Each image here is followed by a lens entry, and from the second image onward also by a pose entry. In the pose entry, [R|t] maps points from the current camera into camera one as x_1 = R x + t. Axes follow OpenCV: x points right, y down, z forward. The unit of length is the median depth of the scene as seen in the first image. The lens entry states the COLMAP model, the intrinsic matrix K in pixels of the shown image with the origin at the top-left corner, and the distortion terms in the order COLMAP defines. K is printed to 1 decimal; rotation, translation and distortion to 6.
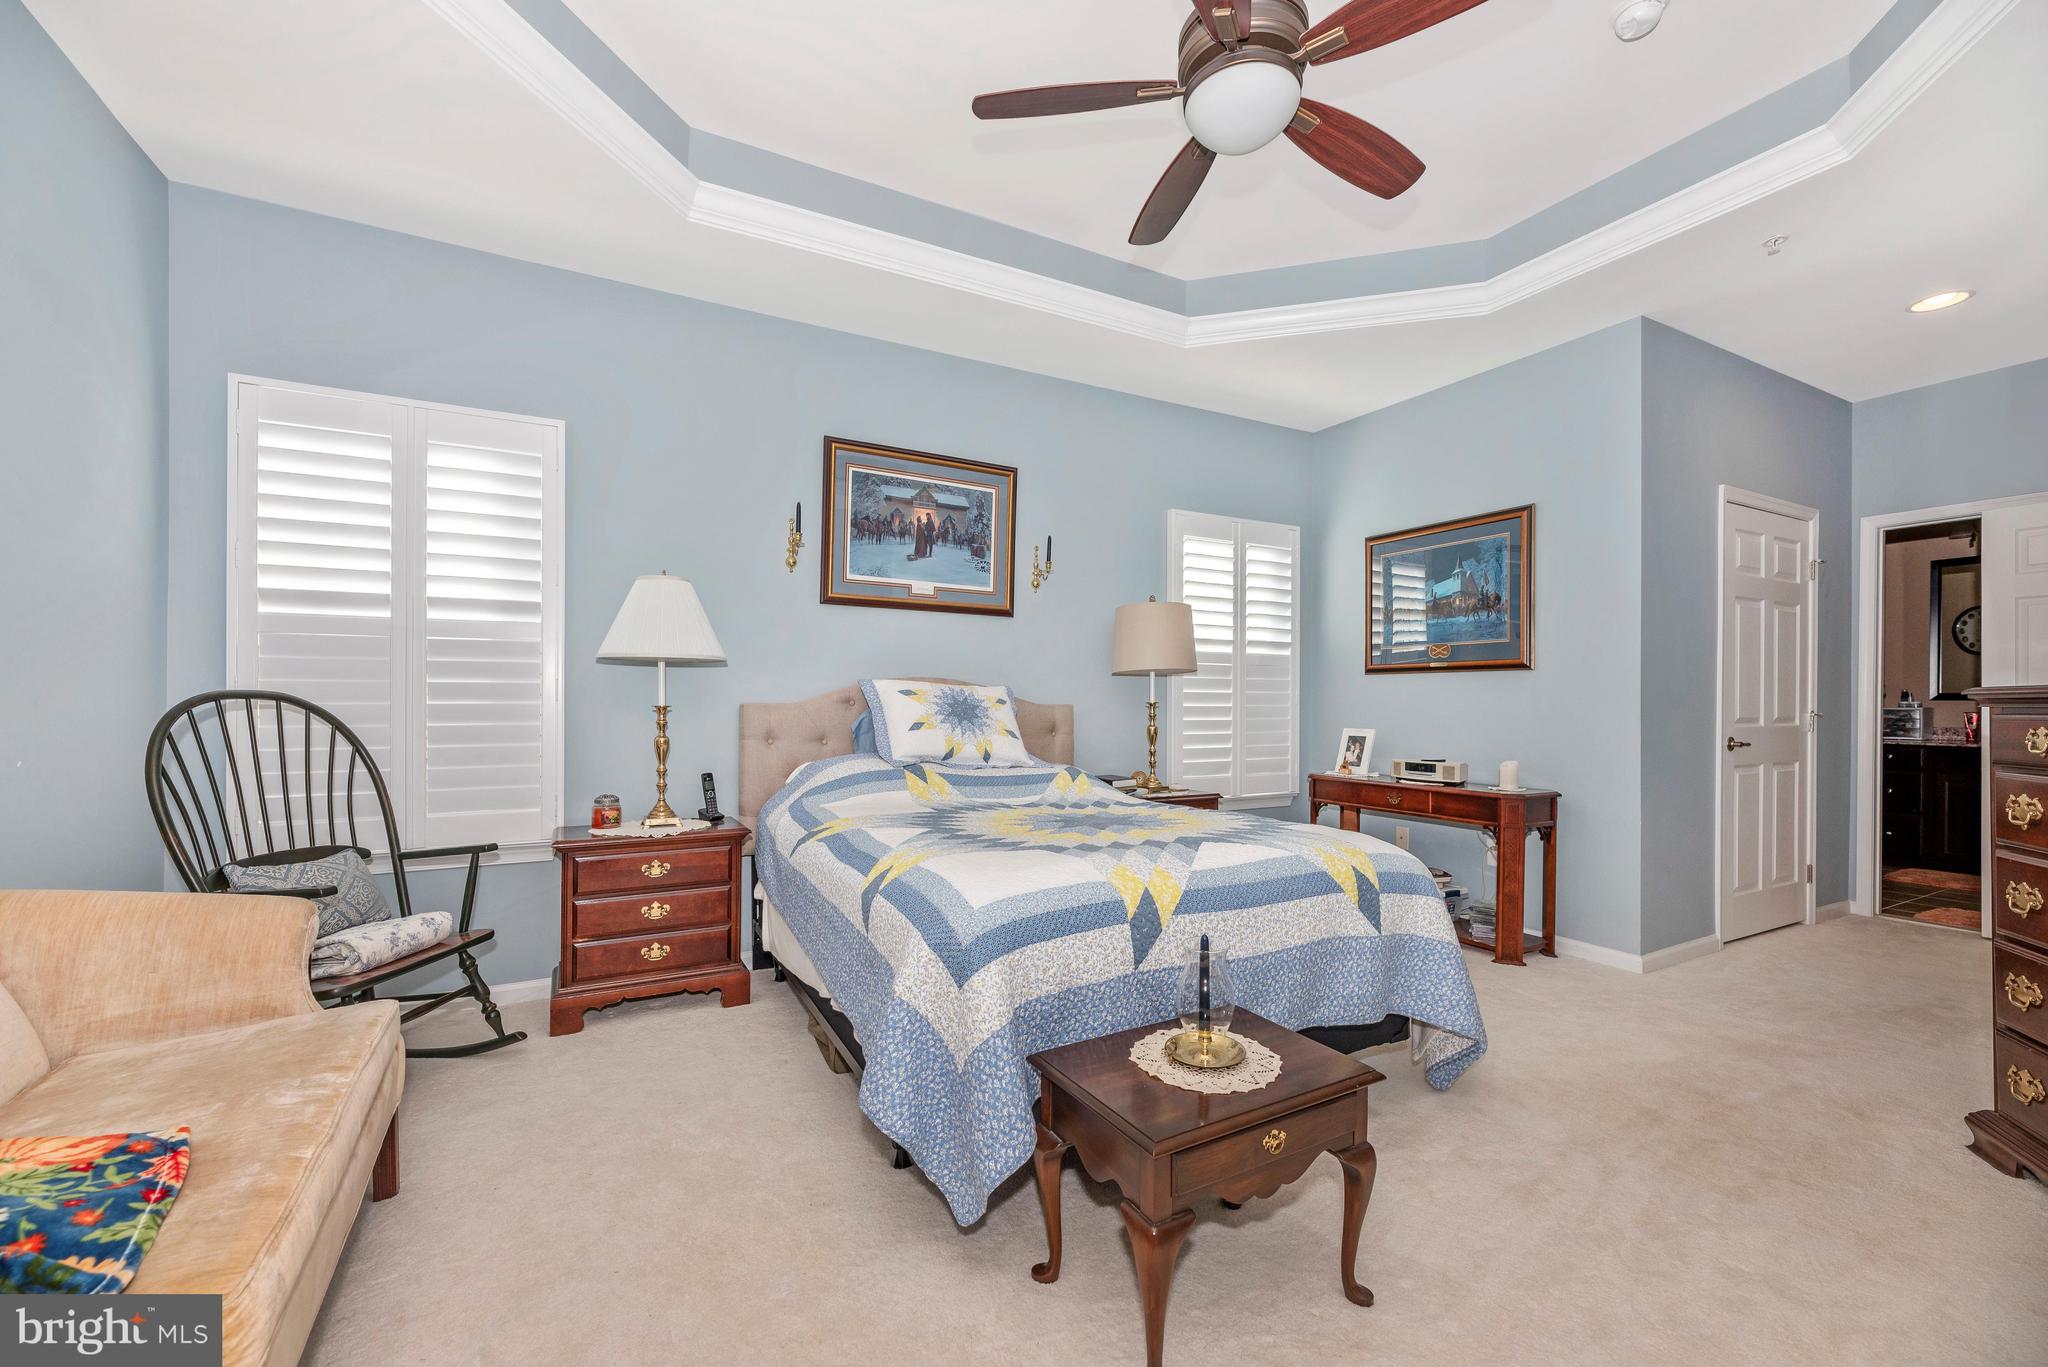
lens RADIAL K [[804.0, 0, 1047.8], [0, 804.0, 691.2], [0, 0, 1]] dist [-0.000326, 0.000116]
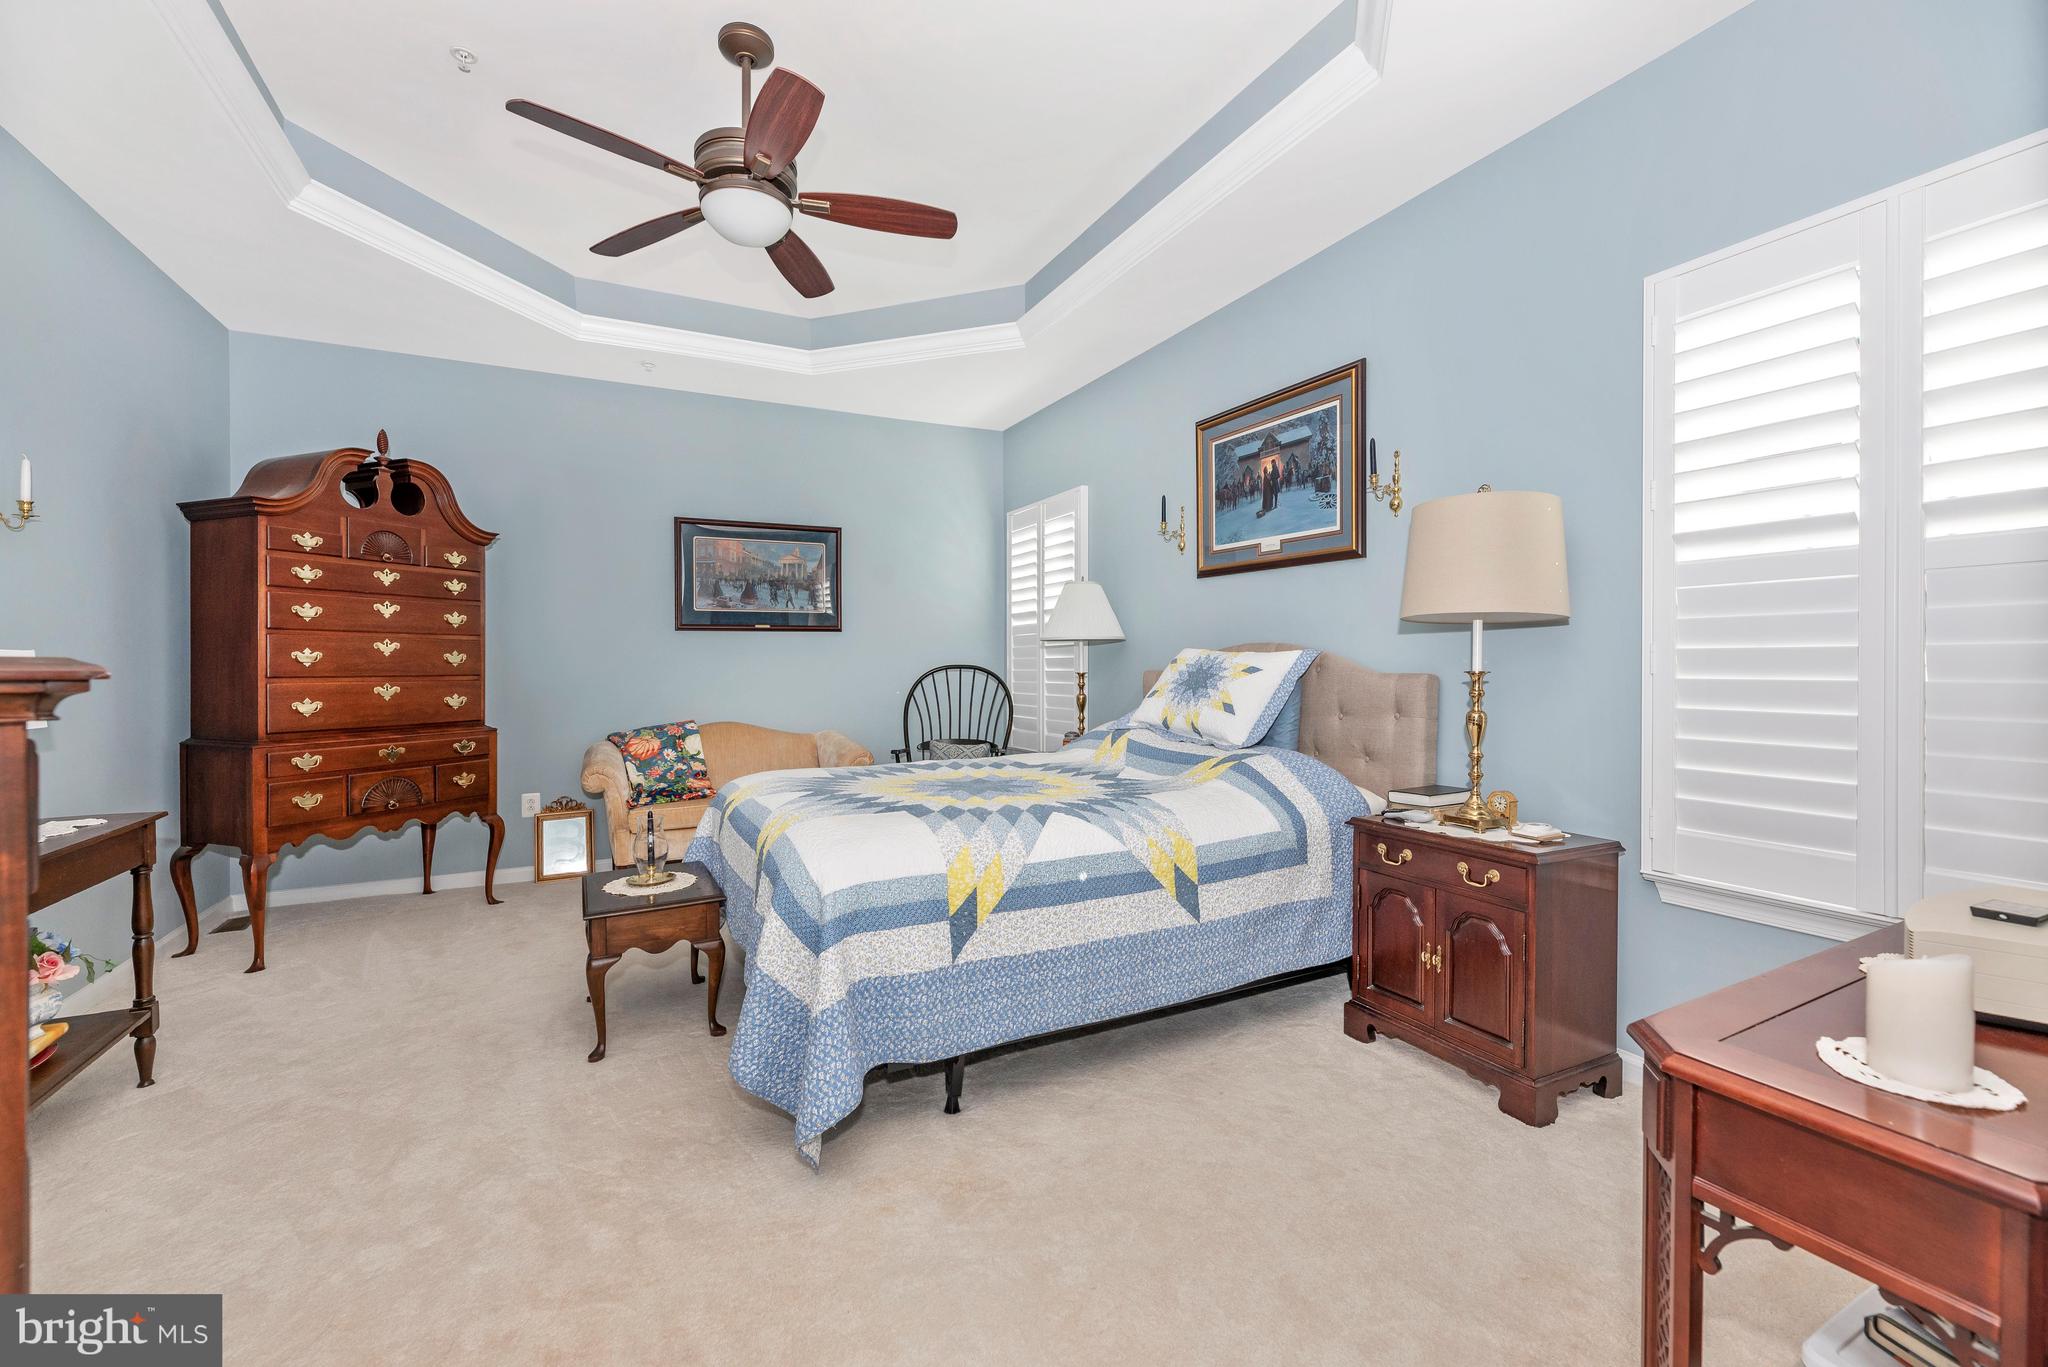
lens RADIAL K [[818.7, 0, 1022.5], [0, 818.7, 676.5], [0, 0, 1]] dist [0.000179, 0.000147]
pose [[-0.004037, 0.010672, -0.999935, 0.776824], [0.018435, 0.999774, 0.010596, 0.006419], [0.999822, -0.018391, -0.004233, 0.722259]]
